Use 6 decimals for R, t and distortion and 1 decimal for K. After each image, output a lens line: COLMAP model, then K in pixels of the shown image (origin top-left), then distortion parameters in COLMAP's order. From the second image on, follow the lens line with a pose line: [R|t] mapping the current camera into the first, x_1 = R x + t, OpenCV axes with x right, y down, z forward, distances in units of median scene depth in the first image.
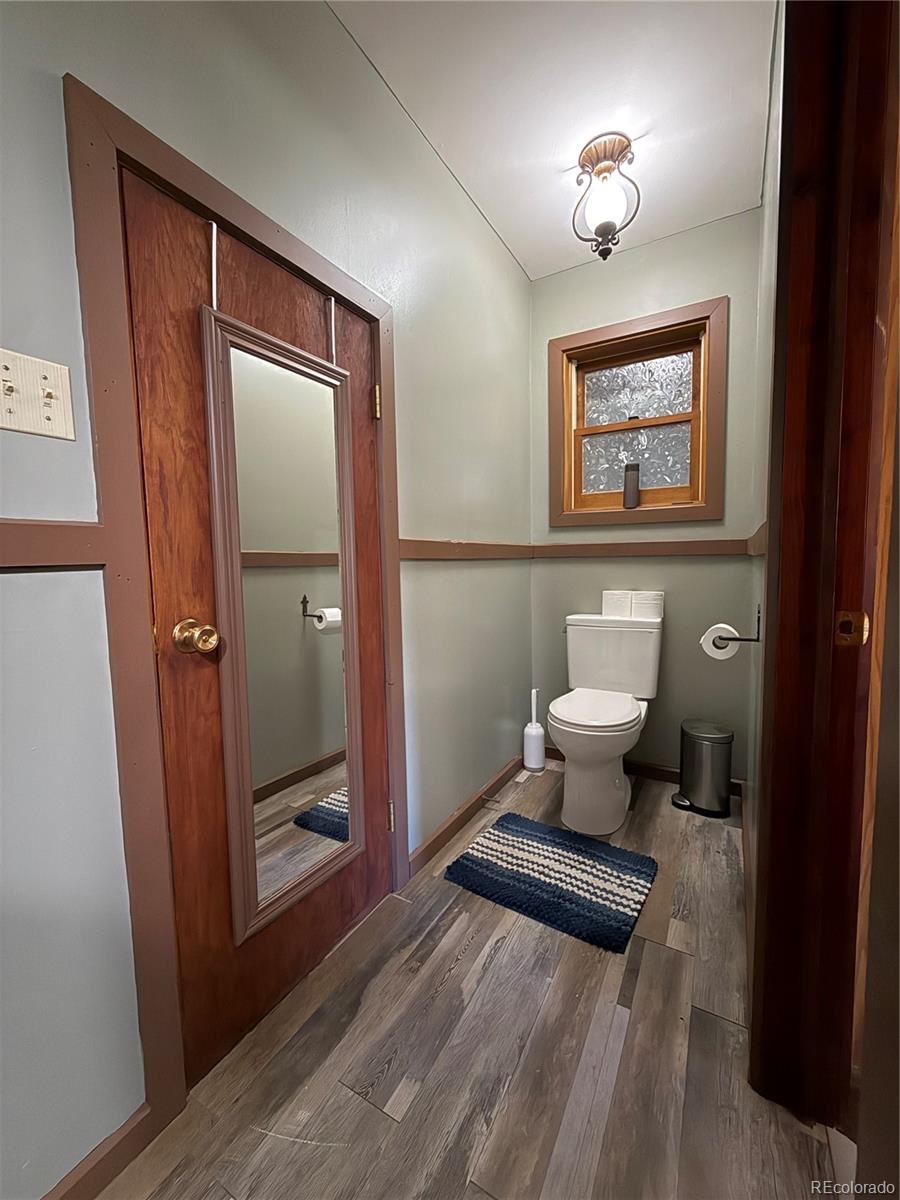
lens RADIAL K [[479.8, 0, 450.5], [0, 479.8, 594.6], [0, 0, 1]] dist [0.001307, -0.000086]
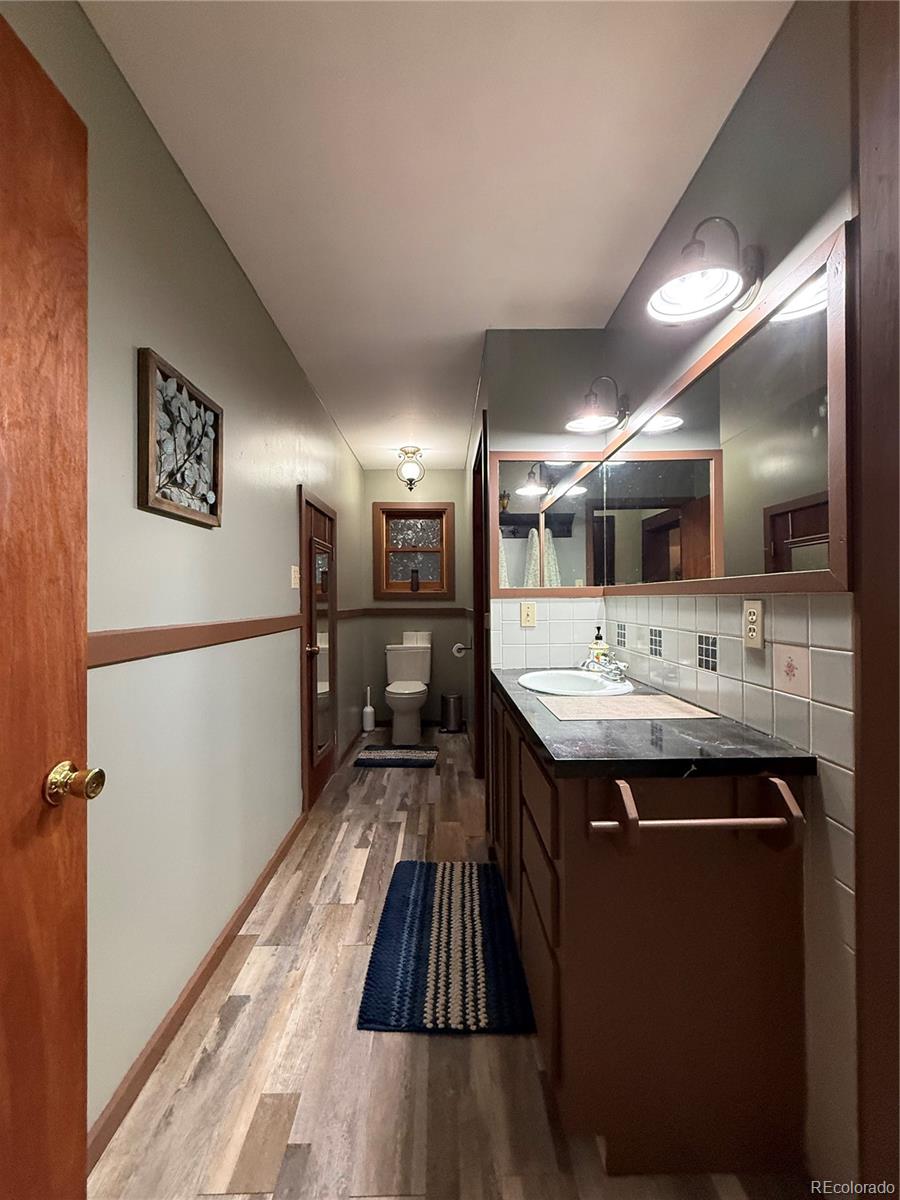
lens RADIAL K [[479.8, 0, 450.5], [0, 479.8, 594.6], [0, 0, 1]] dist [0.001307, -0.000086]
pose [[0.853412, 0.018350, 0.520913, -0.632182], [0.032671, 0.995532, -0.088595, 0.021155], [-0.520211, 0.092627, 0.849000, -0.914591]]
